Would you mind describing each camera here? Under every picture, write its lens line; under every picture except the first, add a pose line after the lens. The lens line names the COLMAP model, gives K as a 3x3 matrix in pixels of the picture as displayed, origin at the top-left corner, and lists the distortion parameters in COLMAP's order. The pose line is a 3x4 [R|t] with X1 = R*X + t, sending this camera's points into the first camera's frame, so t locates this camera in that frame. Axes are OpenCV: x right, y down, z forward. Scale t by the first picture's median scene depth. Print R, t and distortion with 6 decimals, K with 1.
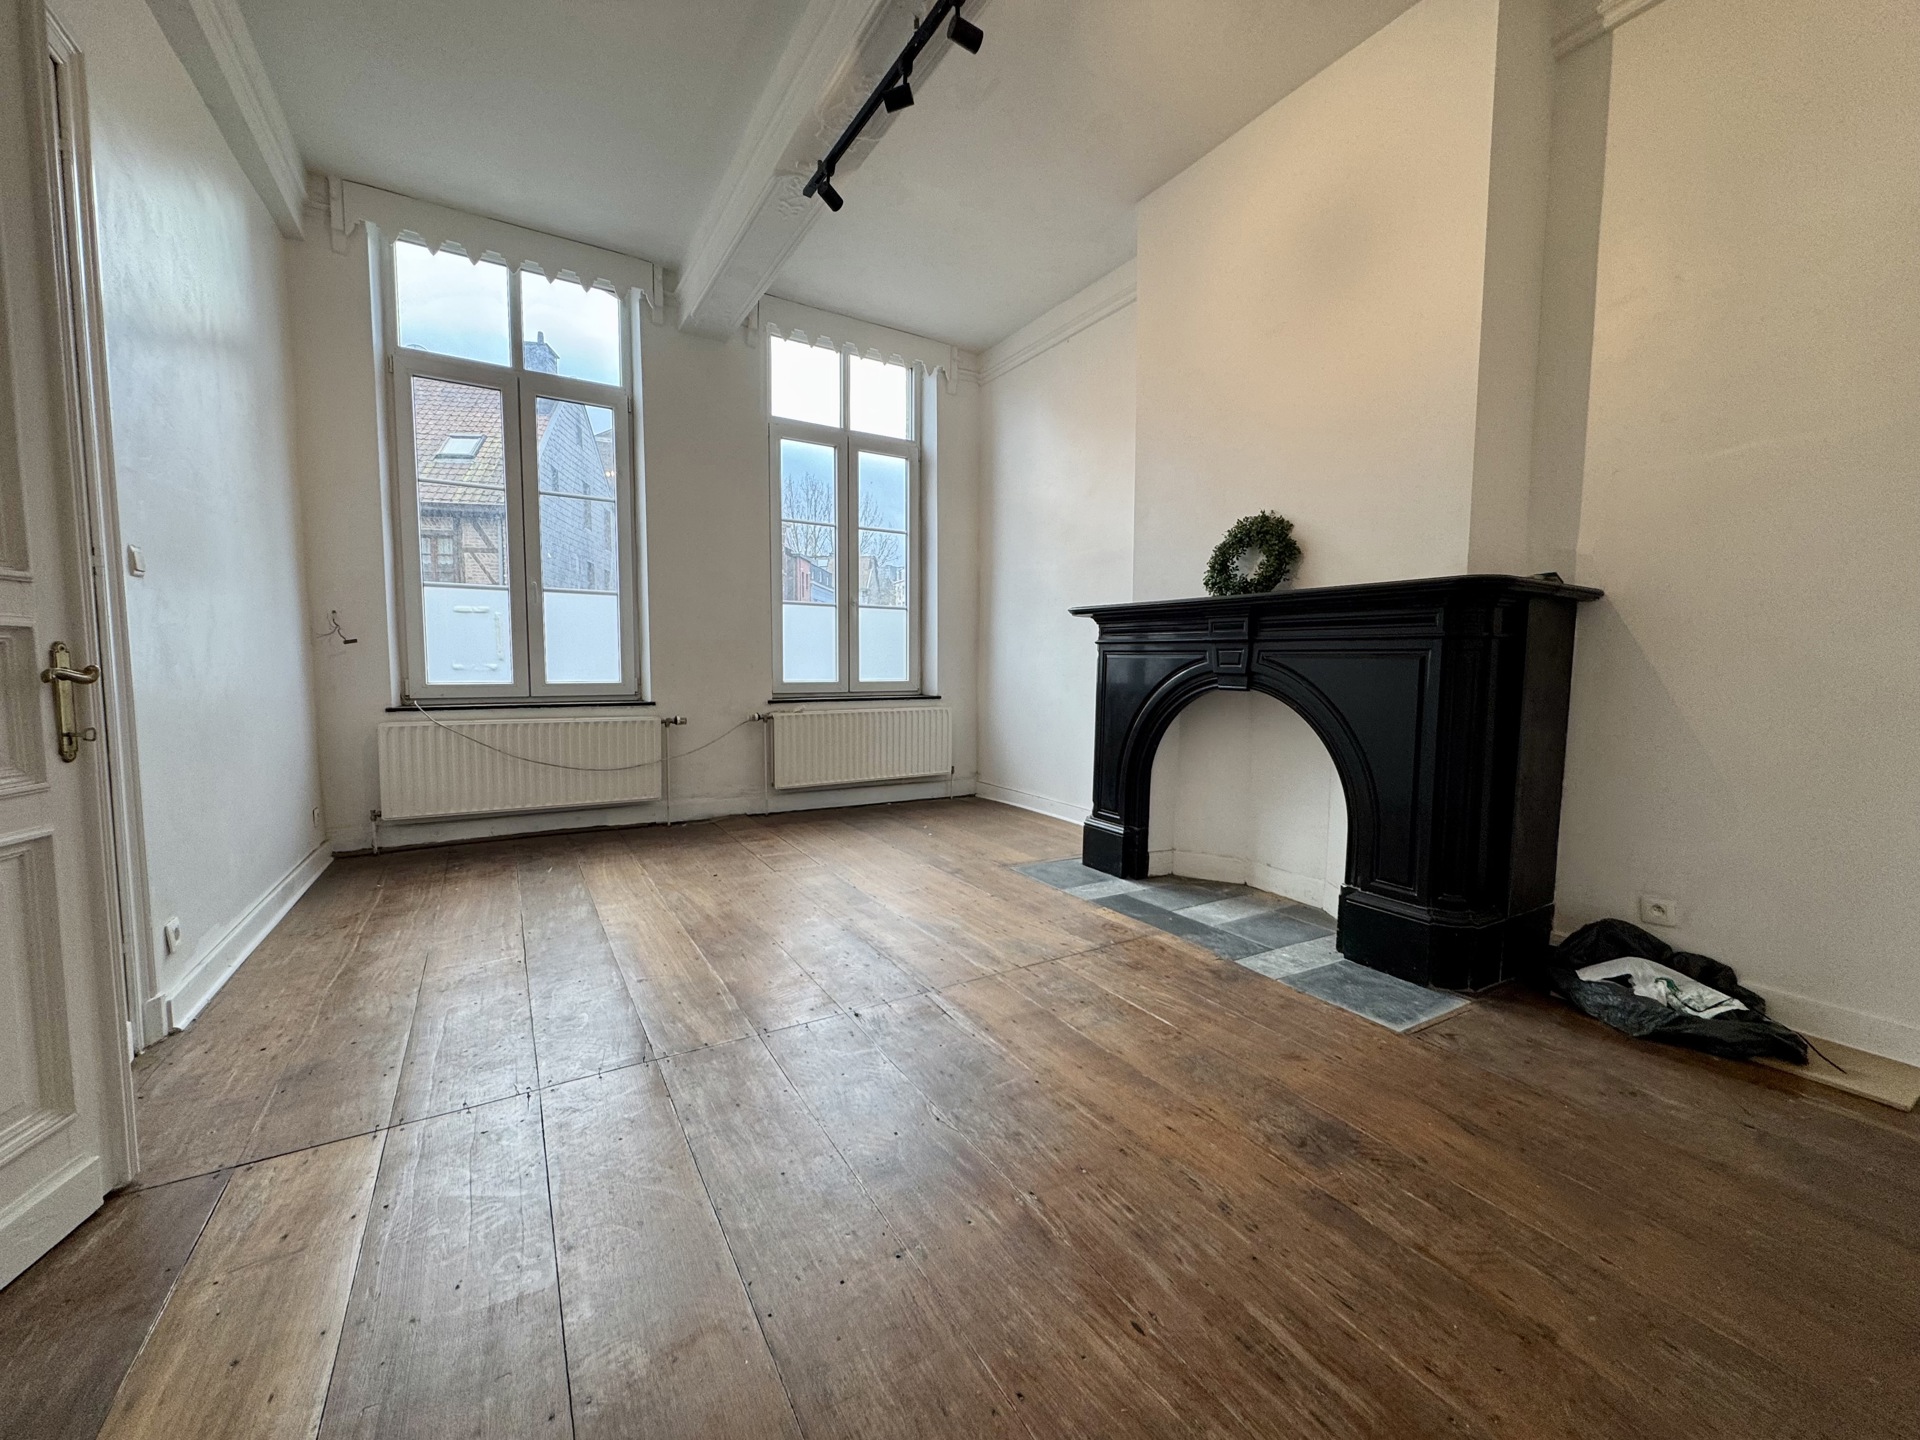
lens RADIAL K [[768.9, 0, 960.0], [0, 768.9, 720.0], [0, 0, 1]] dist [-0.001888, -0.000063]
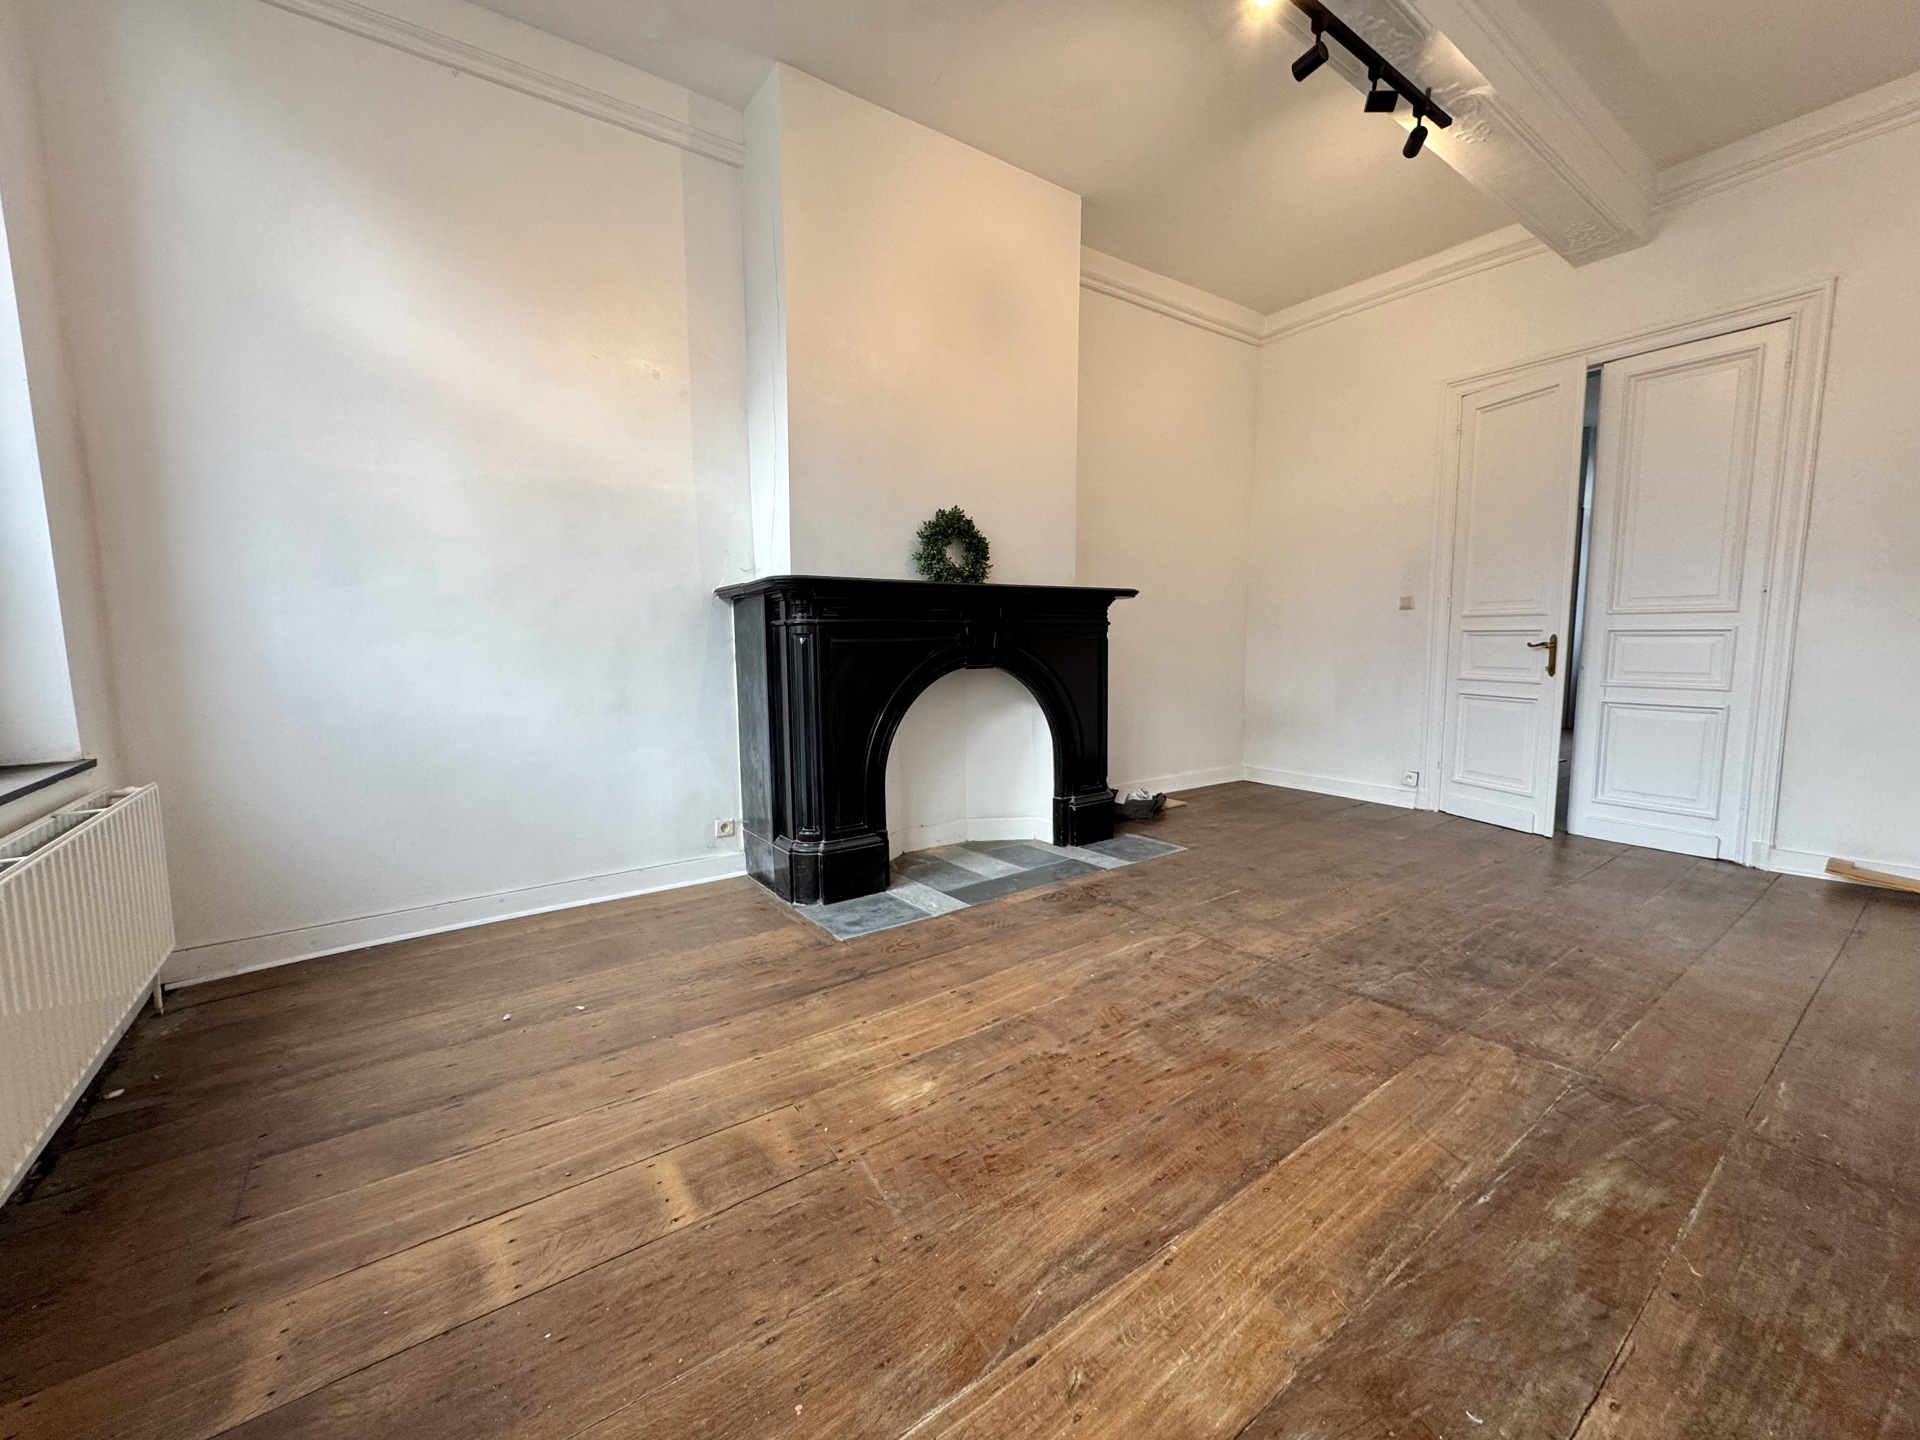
lens RADIAL K [[768.9, 0, 960.0], [0, 768.9, 720.0], [0, 0, 1]] dist [-0.001888, -0.000063]
pose [[-0.086417, -0.114161, 0.989697, -0.739464], [0.089318, 0.988525, 0.121825, -0.100539], [-0.992247, 0.098925, -0.075229, 1.093219]]
